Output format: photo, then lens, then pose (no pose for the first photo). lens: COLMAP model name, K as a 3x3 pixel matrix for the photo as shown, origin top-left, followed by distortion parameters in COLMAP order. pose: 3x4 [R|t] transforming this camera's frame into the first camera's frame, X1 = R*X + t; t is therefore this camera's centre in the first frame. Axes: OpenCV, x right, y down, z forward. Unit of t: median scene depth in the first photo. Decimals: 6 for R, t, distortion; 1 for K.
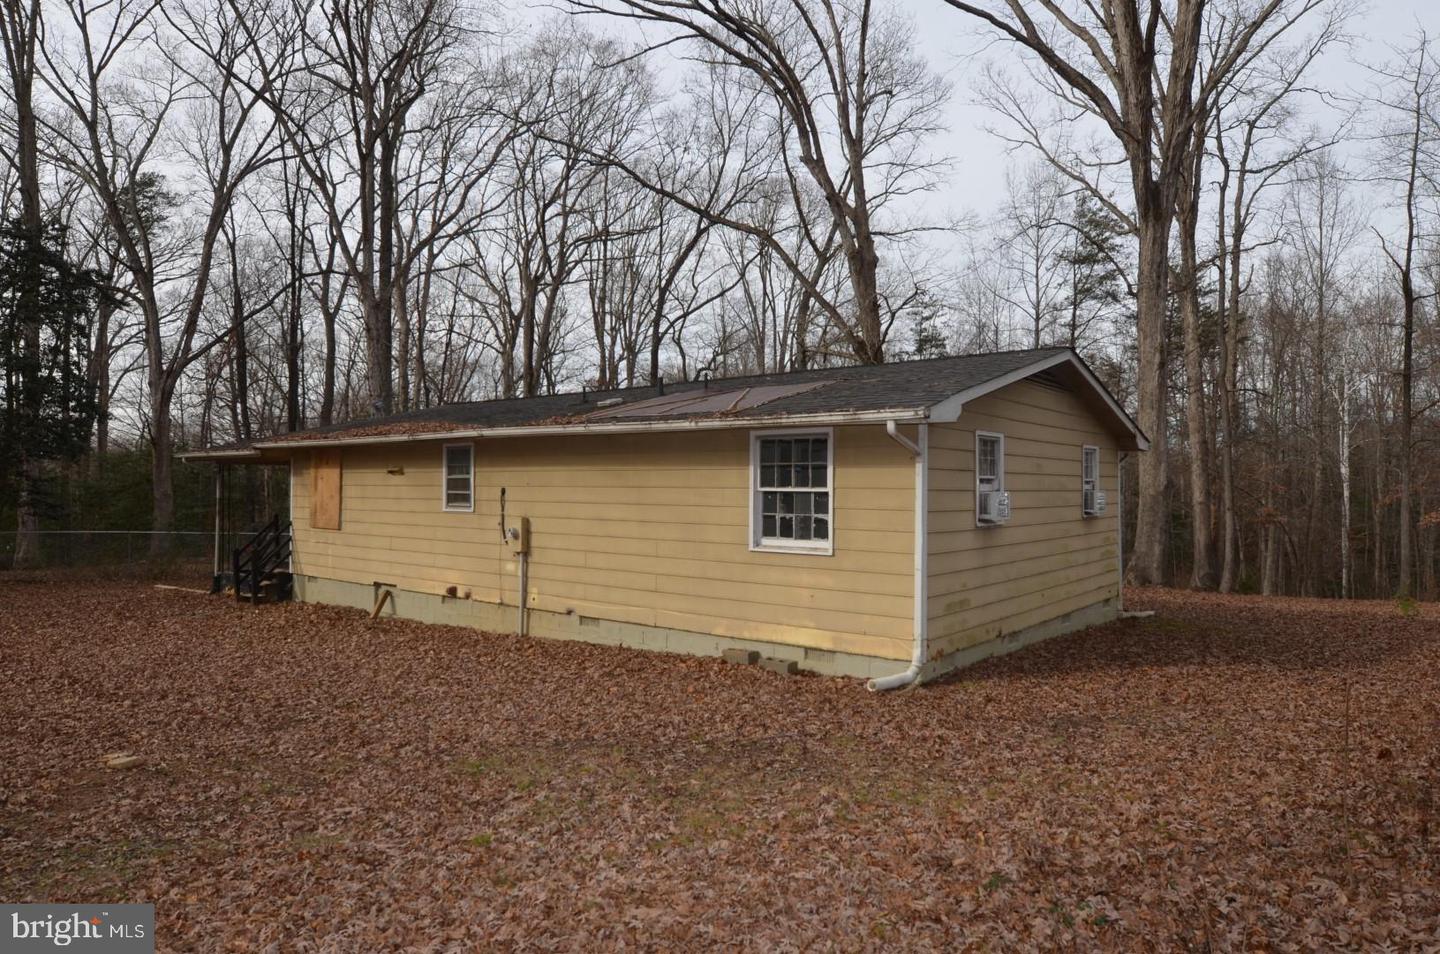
lens RADIAL K [[885.3, 0, 722.1], [0, 885.3, 484.6], [0, 0, 1]] dist [-0.003439, -0.003114]
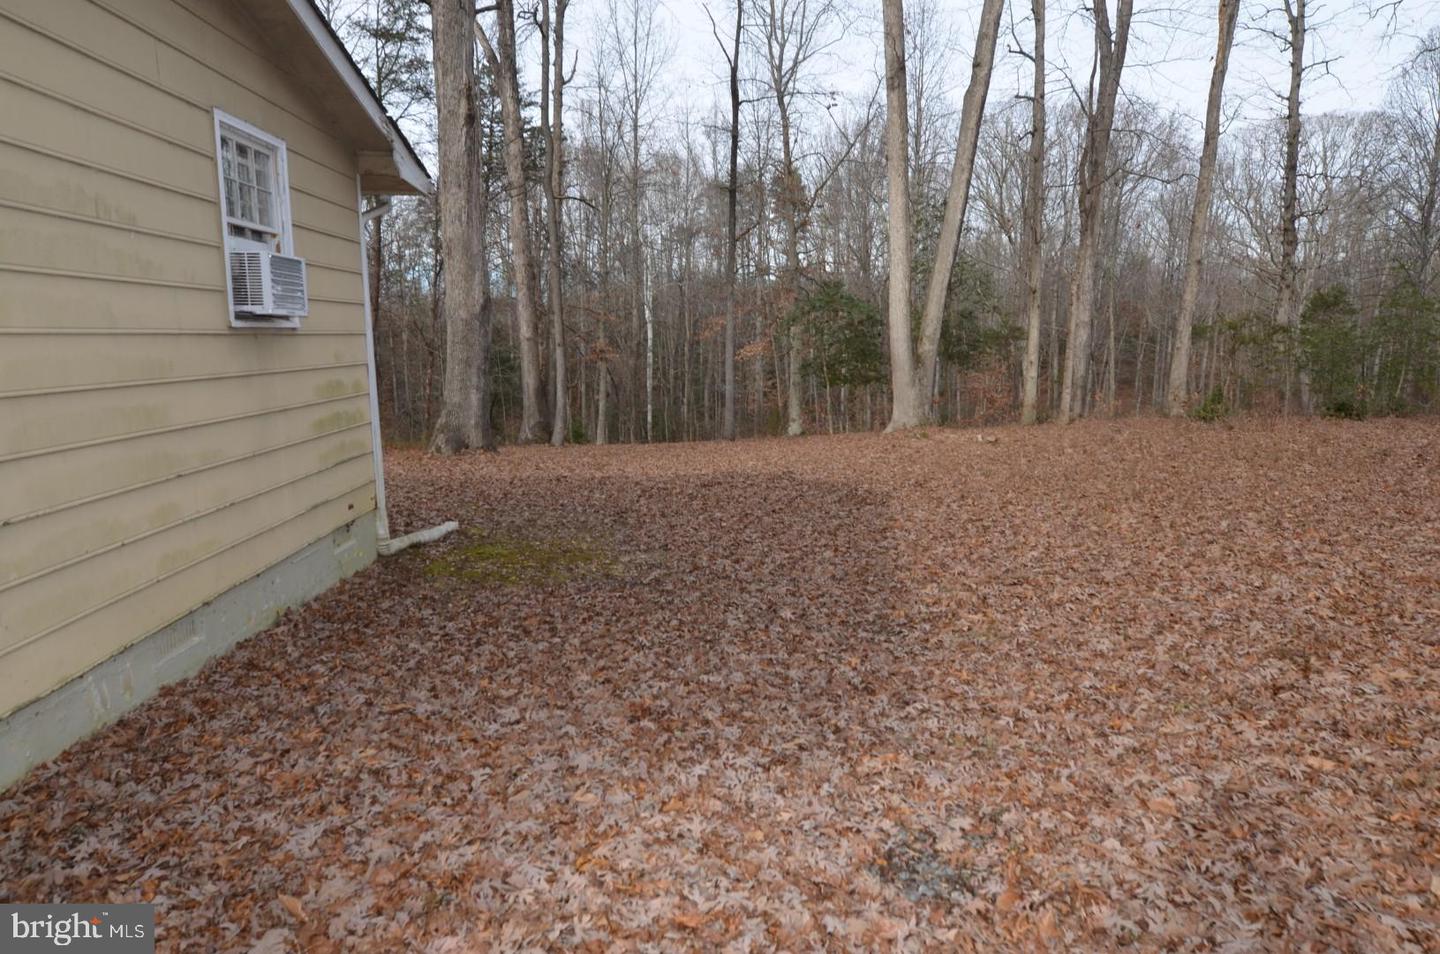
lens RADIAL K [[881.9, 0, 718.6], [0, 881.9, 471.4], [0, 0, 1]] dist [-0.008559, -0.003084]
pose [[0.759924, -0.096665, 0.642784, 0.193799], [-0.003999, 0.988167, 0.153333, 0.023379], [-0.650000, -0.119092, 0.750545, 0.361759]]
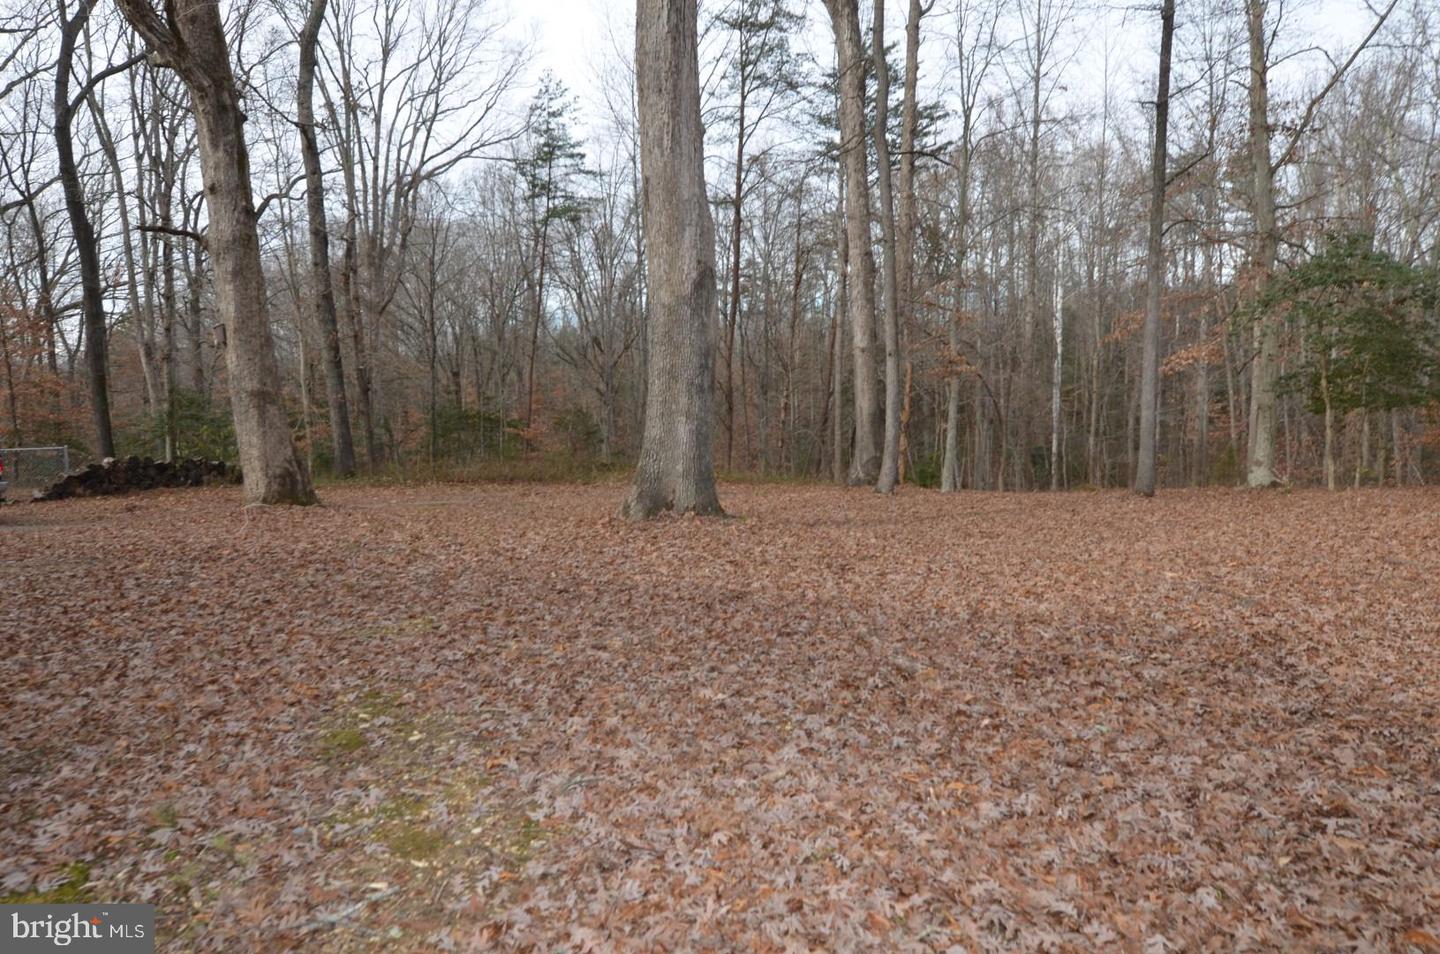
lens RADIAL K [[881.9, 0, 718.6], [0, 881.9, 471.4], [0, 0, 1]] dist [-0.008559, -0.003084]
pose [[0.968411, -0.051069, 0.244073, 0.414093], [0.021385, 0.992207, 0.122755, 0.040872], [-0.248440, -0.113658, 0.961956, 0.592608]]
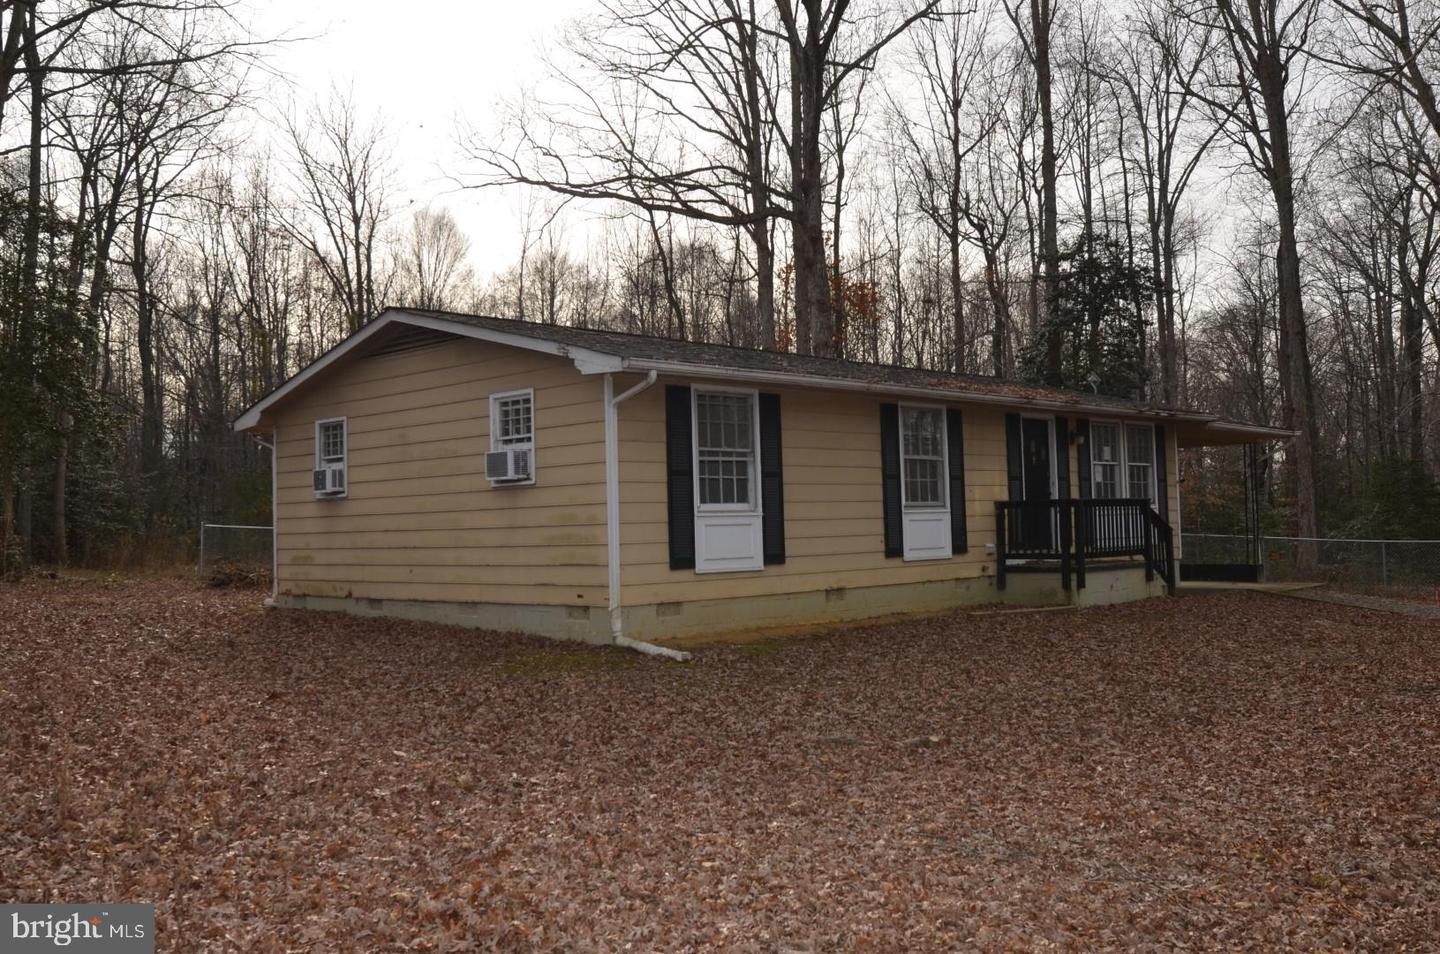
lens RADIAL K [[1340.4, 0, 720.0], [0, 1340.4, 477.0], [0, 0, 1]] dist [0.001776, 0.000719]
pose [[-0.113886, -0.042974, -0.992564, 0.934568], [0.024611, 0.998635, -0.046061, 0.052457], [0.993189, -0.029674, -0.112673, 0.796207]]
